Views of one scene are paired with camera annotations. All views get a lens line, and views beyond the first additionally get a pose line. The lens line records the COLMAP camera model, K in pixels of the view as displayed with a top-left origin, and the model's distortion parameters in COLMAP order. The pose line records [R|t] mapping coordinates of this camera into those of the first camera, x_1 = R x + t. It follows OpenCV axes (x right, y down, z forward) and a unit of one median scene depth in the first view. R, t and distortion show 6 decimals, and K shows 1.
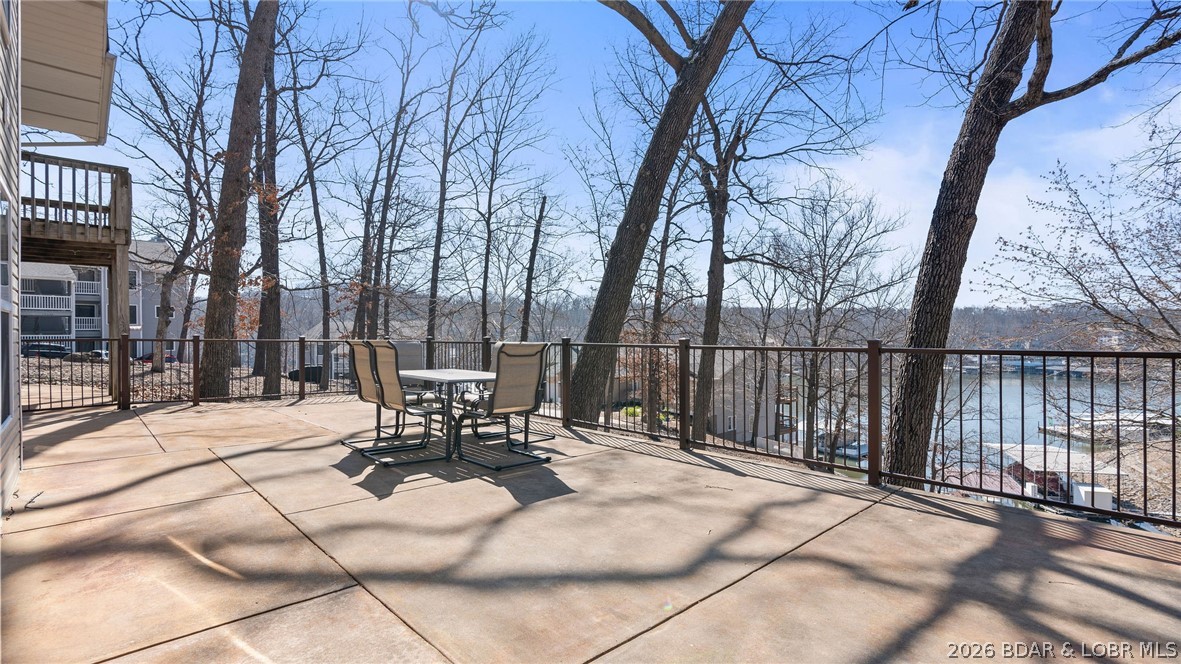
lens RADIAL K [[528.1, 0, 590.3], [0, 528.1, 332.9], [0, 0, 1]] dist [-0.007199, 0.001207]
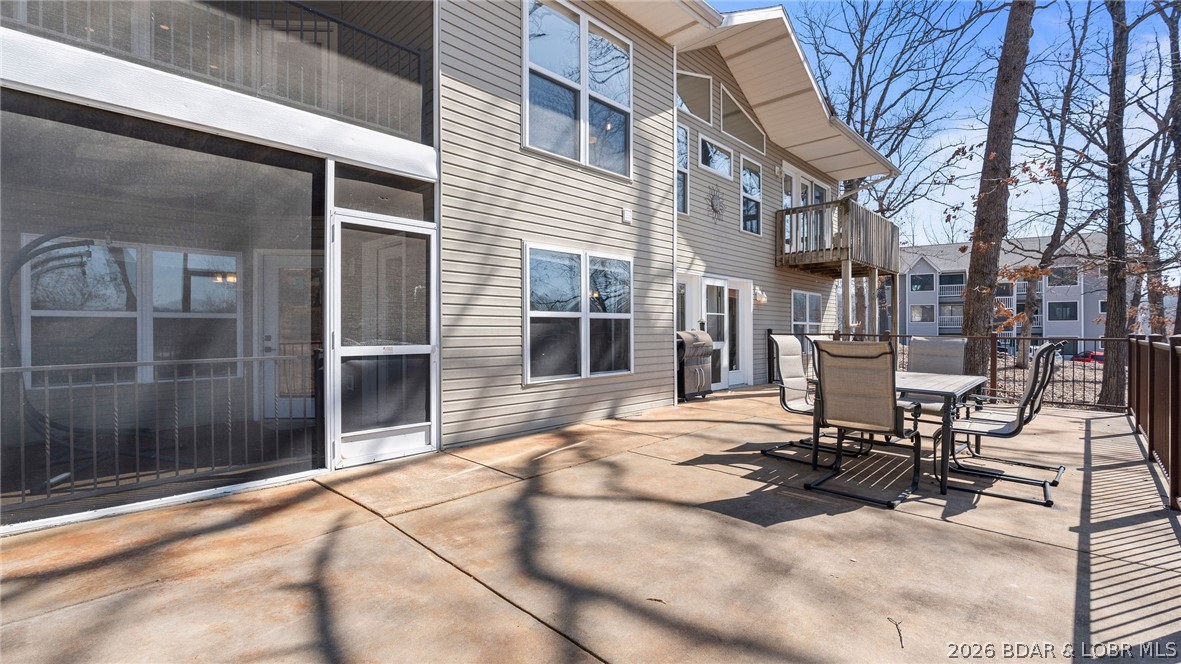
lens RADIAL K [[528.1, 0, 590.3], [0, 528.1, 332.9], [0, 0, 1]] dist [-0.007199, 0.001207]
pose [[0.041267, 0.003857, -0.999141, 0.841120], [-0.001042, 0.999992, 0.003817, 0.007601], [0.999148, 0.000884, 0.041271, 0.782117]]
